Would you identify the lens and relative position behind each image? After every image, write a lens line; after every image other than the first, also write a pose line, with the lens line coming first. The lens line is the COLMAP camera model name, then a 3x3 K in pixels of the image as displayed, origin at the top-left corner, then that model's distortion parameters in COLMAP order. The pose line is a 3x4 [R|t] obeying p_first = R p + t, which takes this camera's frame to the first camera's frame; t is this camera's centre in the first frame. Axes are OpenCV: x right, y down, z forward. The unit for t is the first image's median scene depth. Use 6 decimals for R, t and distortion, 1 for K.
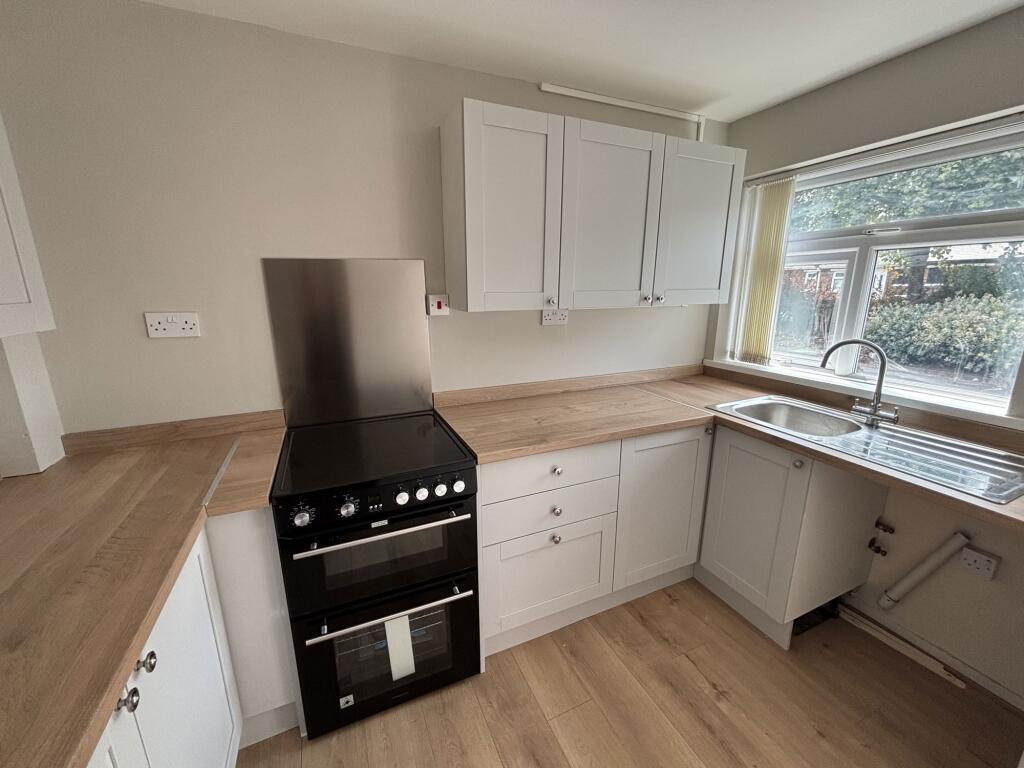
lens RADIAL K [[414.7, 0, 512.5], [0, 414.7, 383.0], [0, 0, 1]] dist [0.009753, -0.000757]
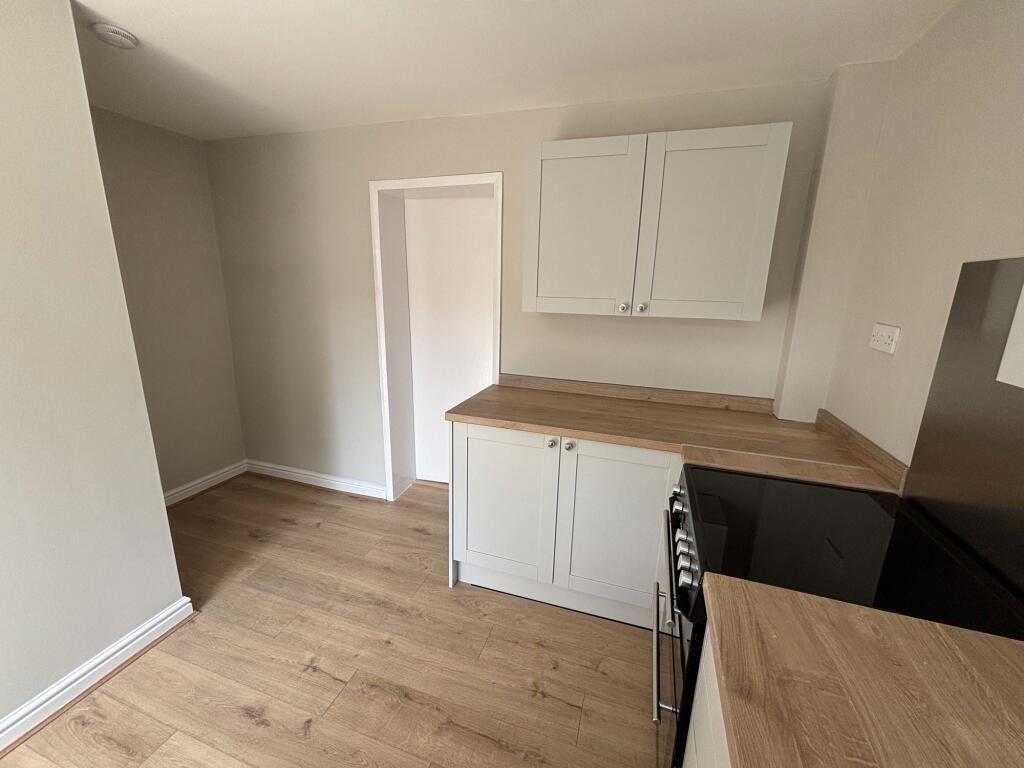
lens RADIAL K [[414.7, 0, 513.3], [0, 414.7, 380.4], [0, 0, 1]] dist [0.009753, -0.000757]
pose [[-0.670838, 0.153729, -0.725496, 0.499298], [-0.204168, 0.902191, 0.379956, -0.252782], [0.712946, 0.403011, -0.573838, 1.026037]]
